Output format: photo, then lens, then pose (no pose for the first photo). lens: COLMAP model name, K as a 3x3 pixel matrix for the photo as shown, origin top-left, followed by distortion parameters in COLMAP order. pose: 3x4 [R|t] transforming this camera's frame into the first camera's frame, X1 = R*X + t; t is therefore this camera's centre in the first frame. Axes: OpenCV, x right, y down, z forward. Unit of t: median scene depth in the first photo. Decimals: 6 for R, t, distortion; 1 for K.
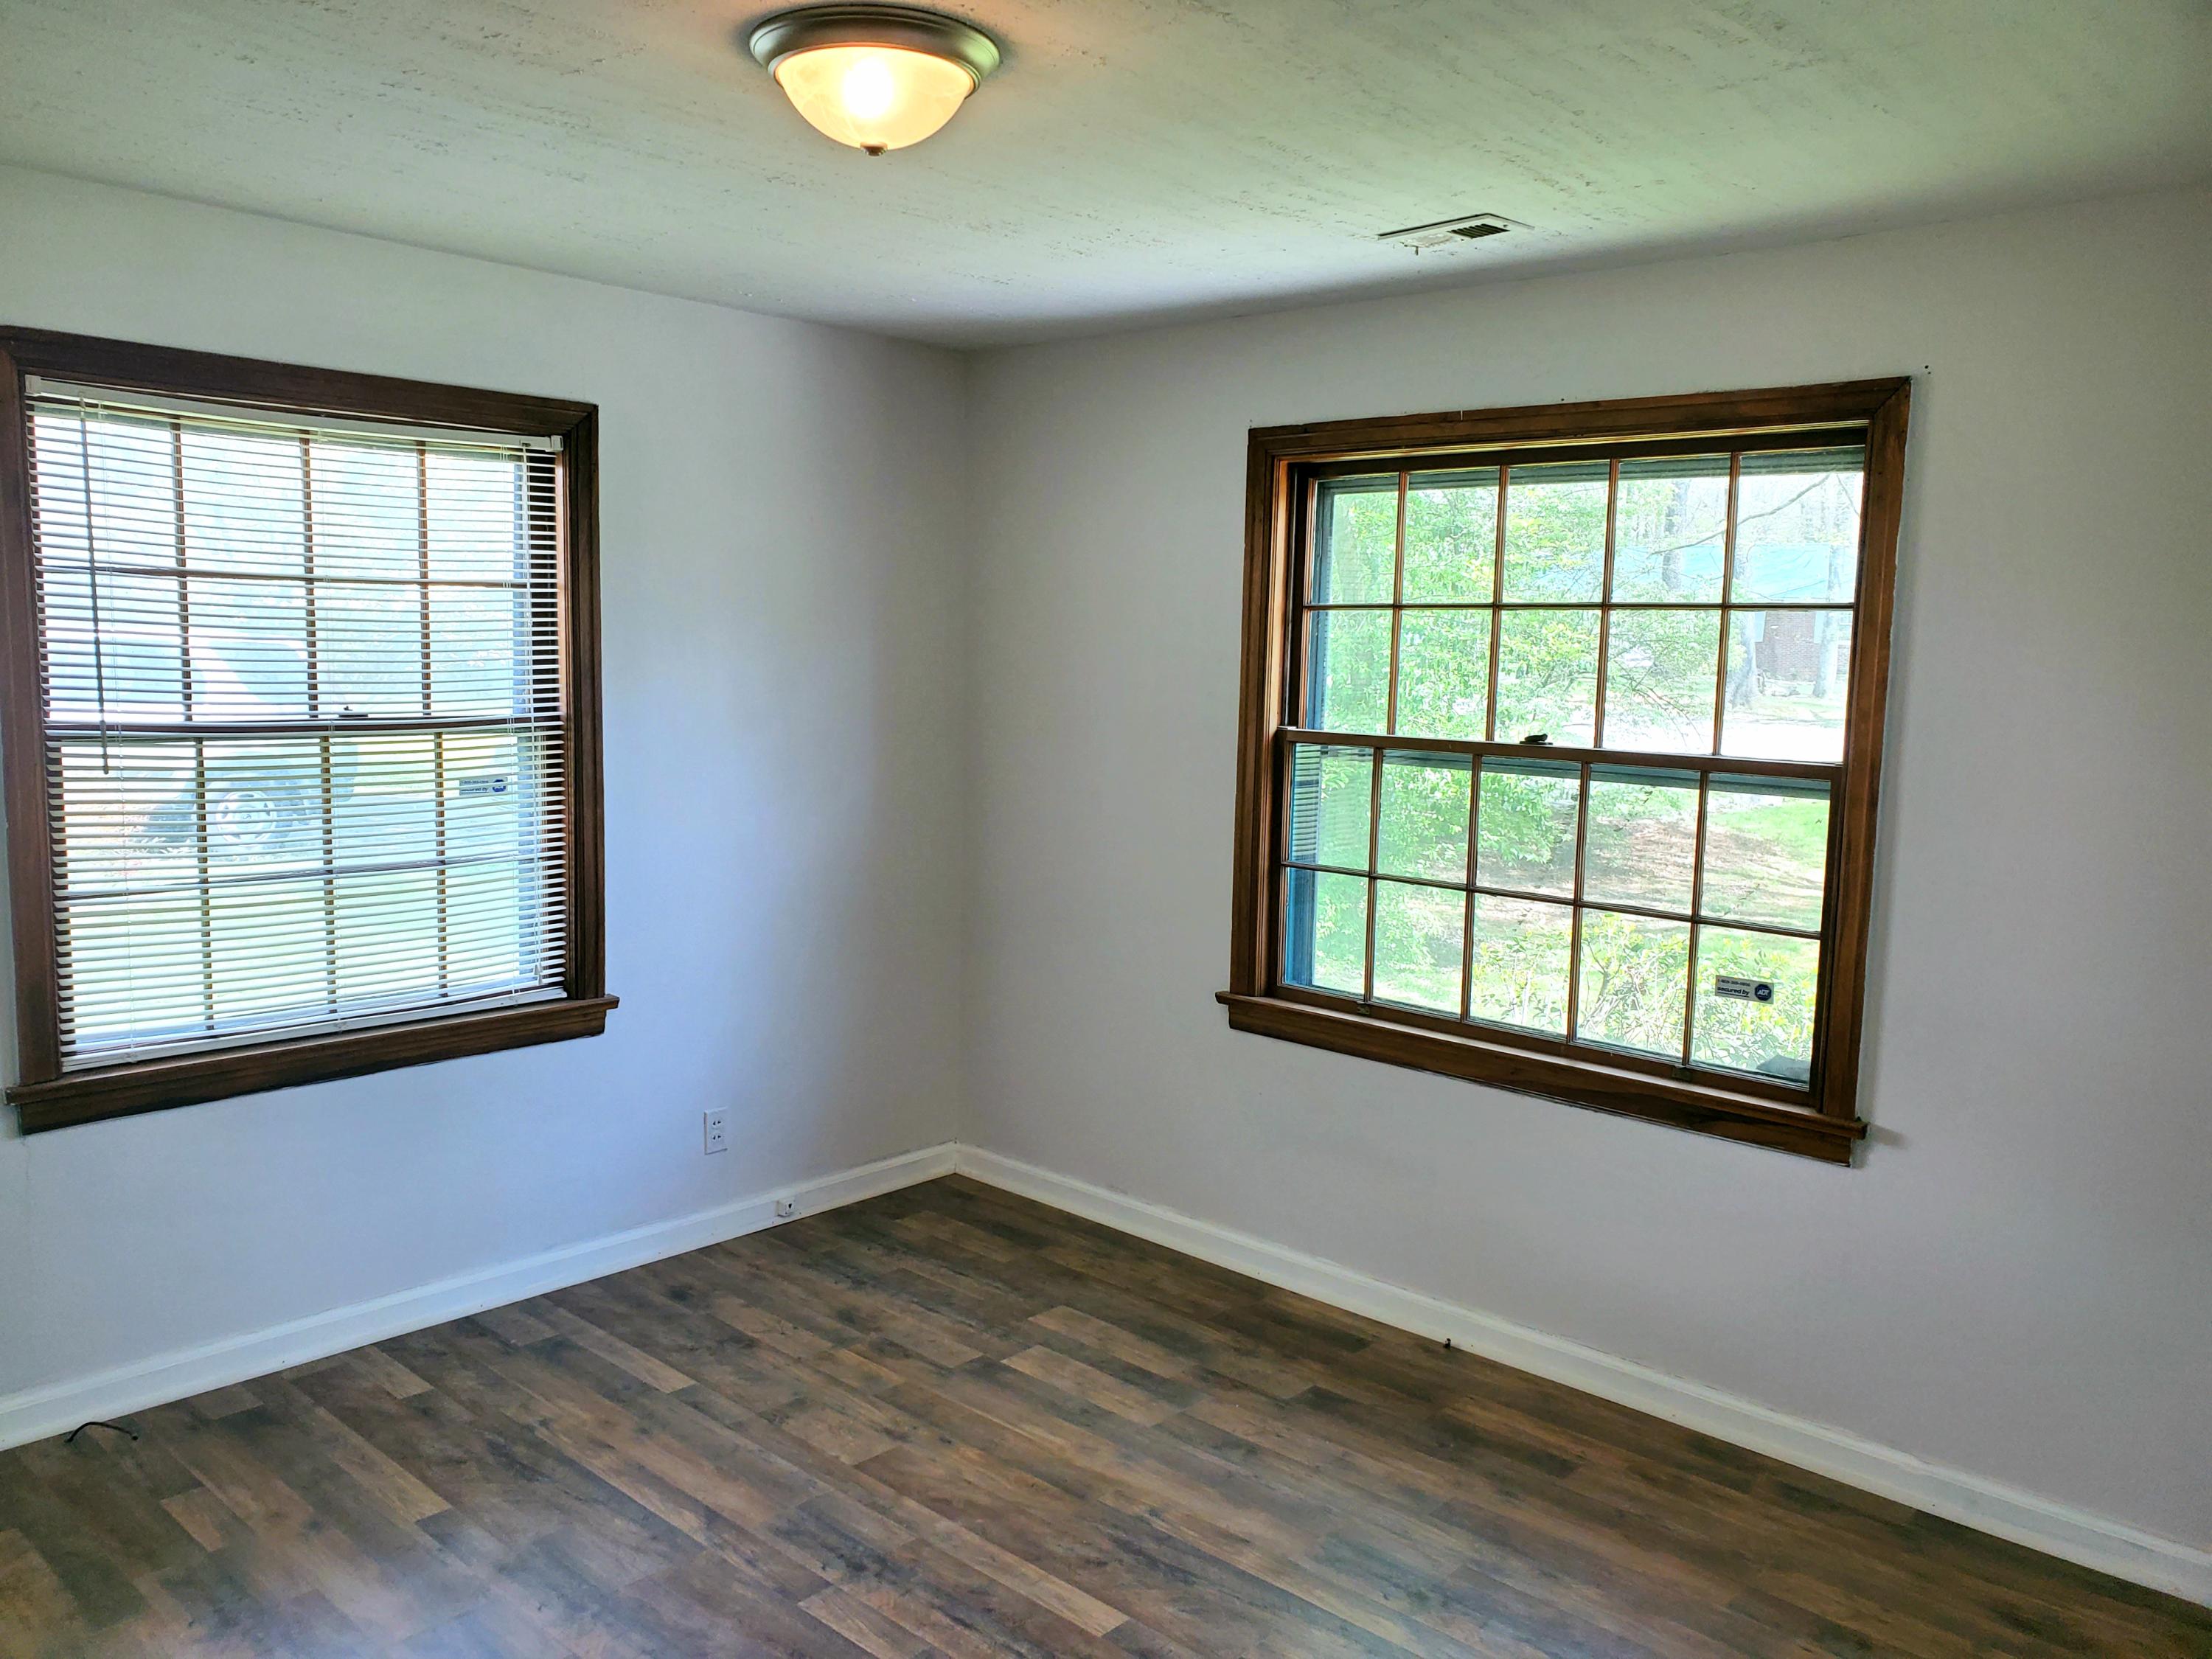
lens RADIAL K [[1700.6, 0, 1078.7], [0, 1700.6, 849.7], [0, 0, 1]] dist [0.018260, -0.006668]
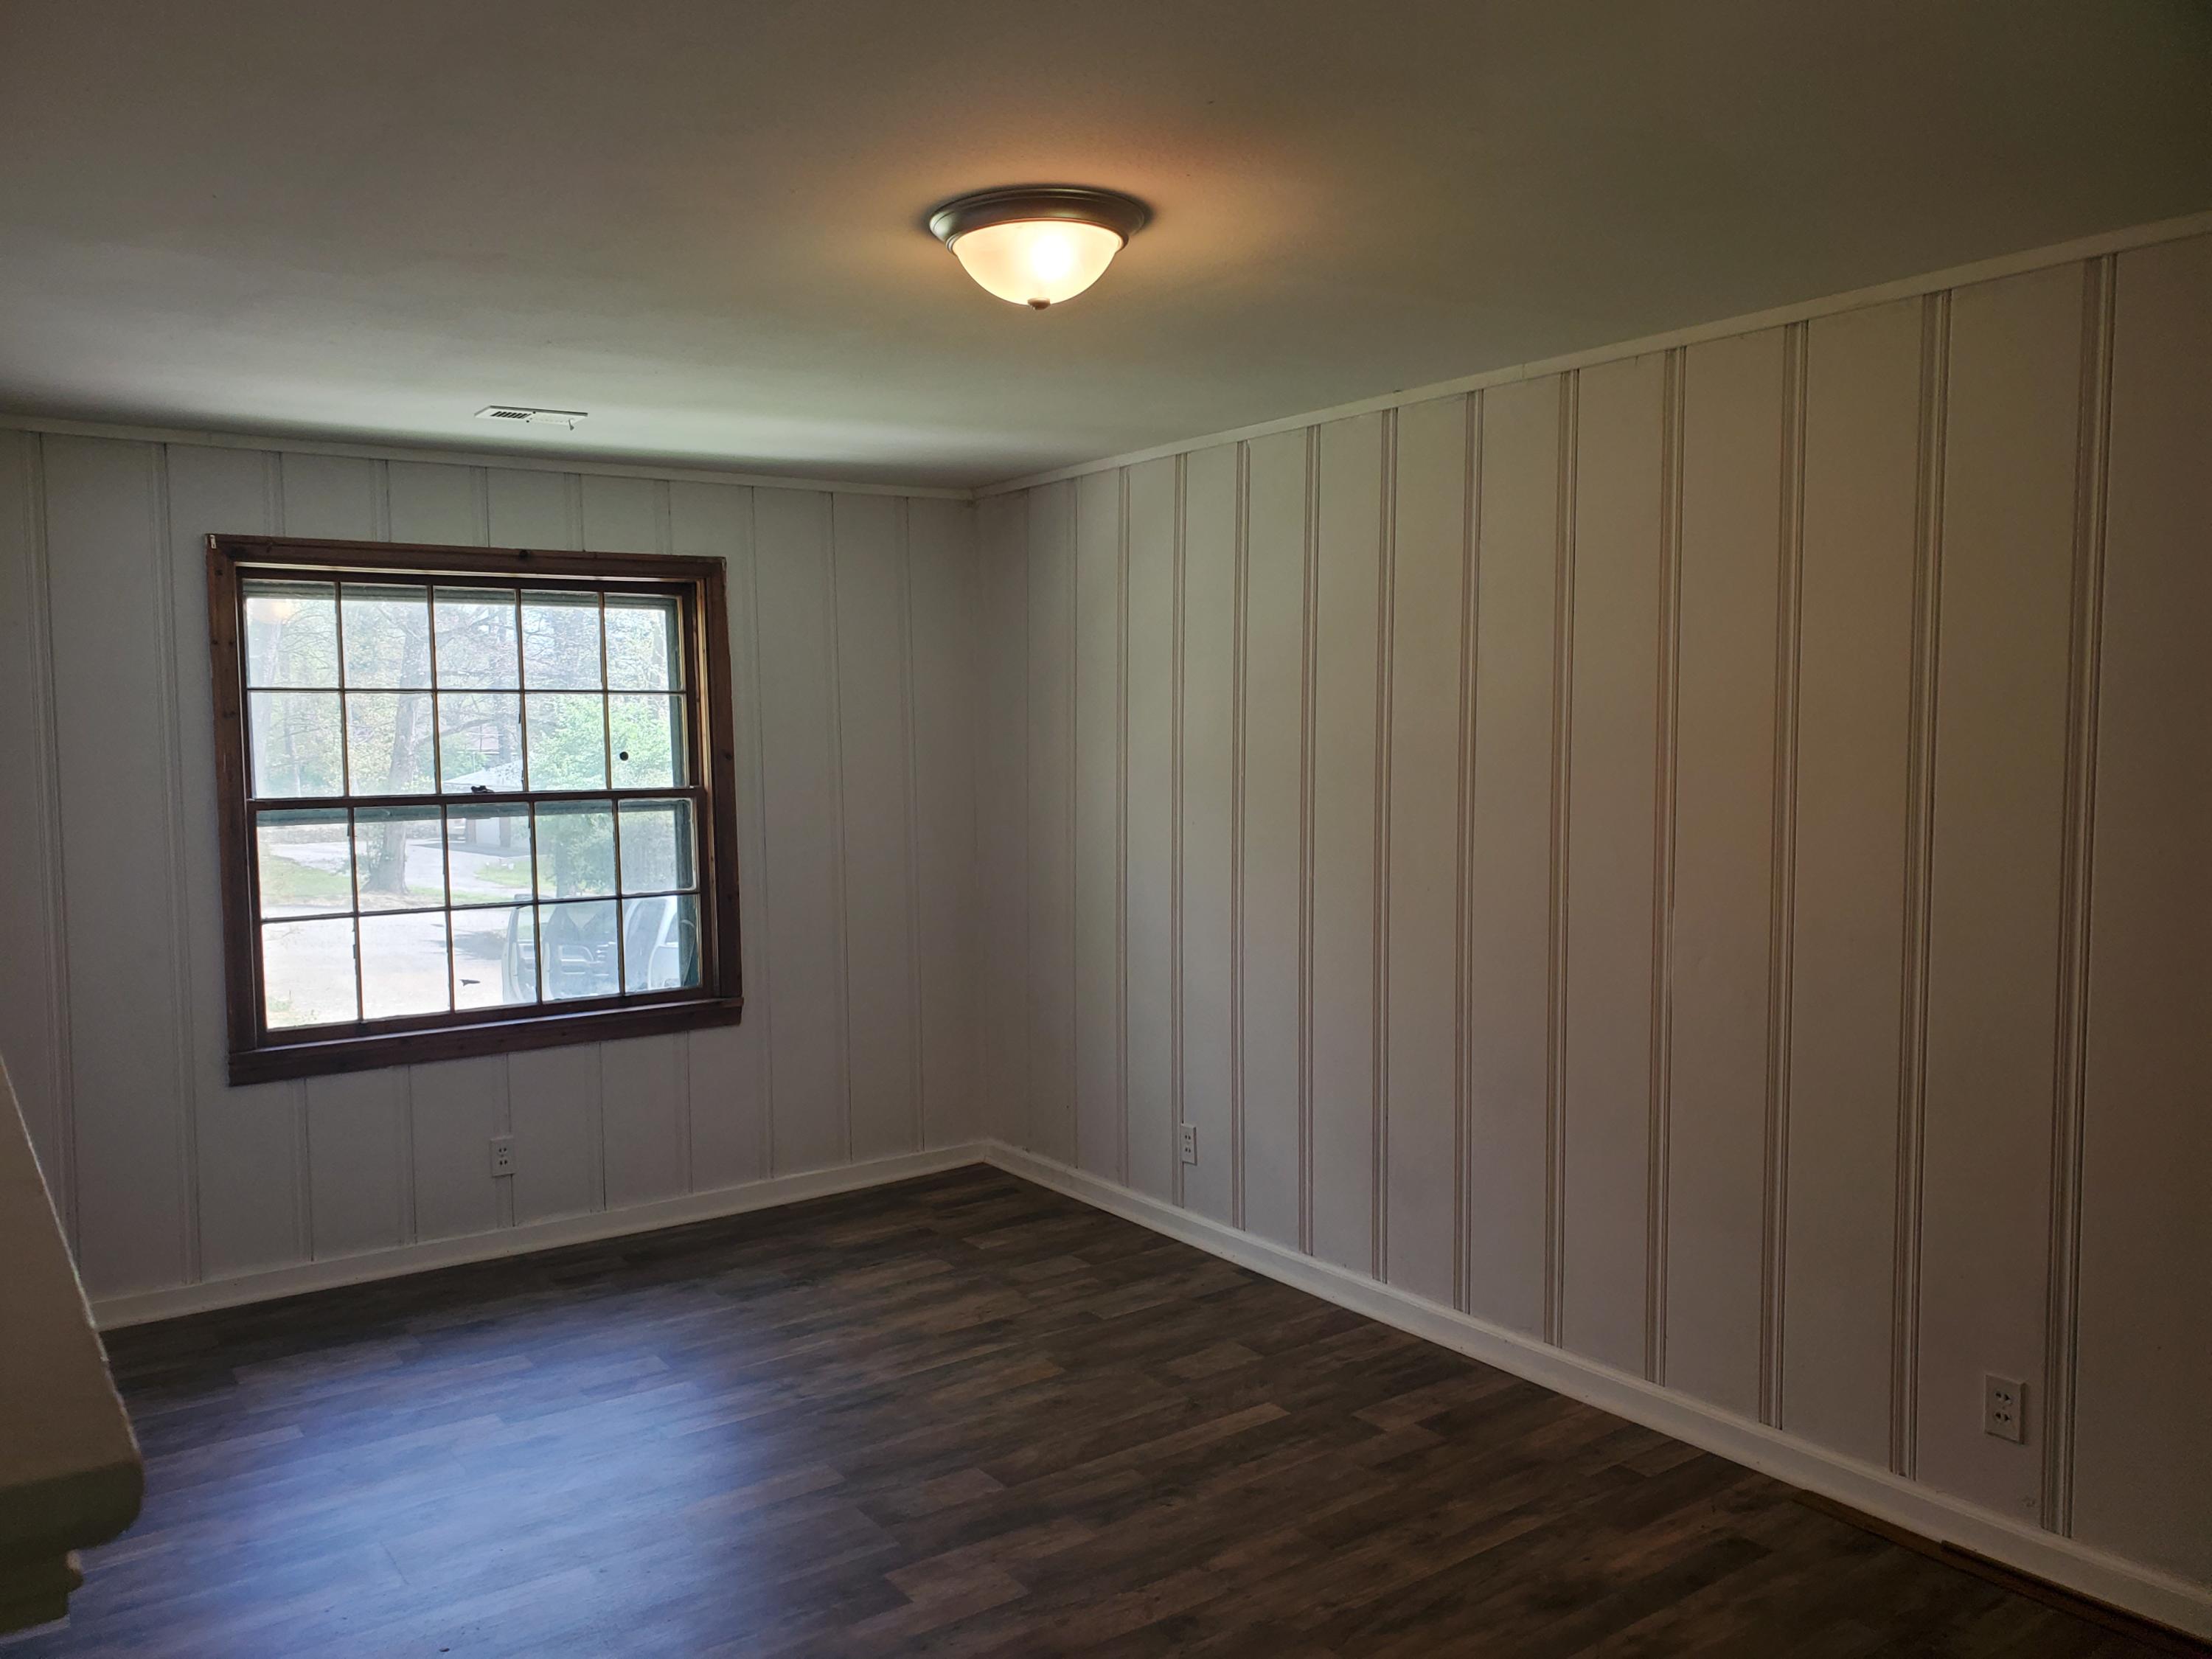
lens RADIAL K [[1596.4, 0, 1106.0], [0, 1596.4, 829.5], [0, 0, 1]] dist [-0.005349, -0.002320]
pose [[0.198288, -0.087274, 0.976250, -0.942640], [0.130564, 0.989503, 0.061940, -0.050124], [-0.971409, 0.115182, 0.207602, 0.277779]]
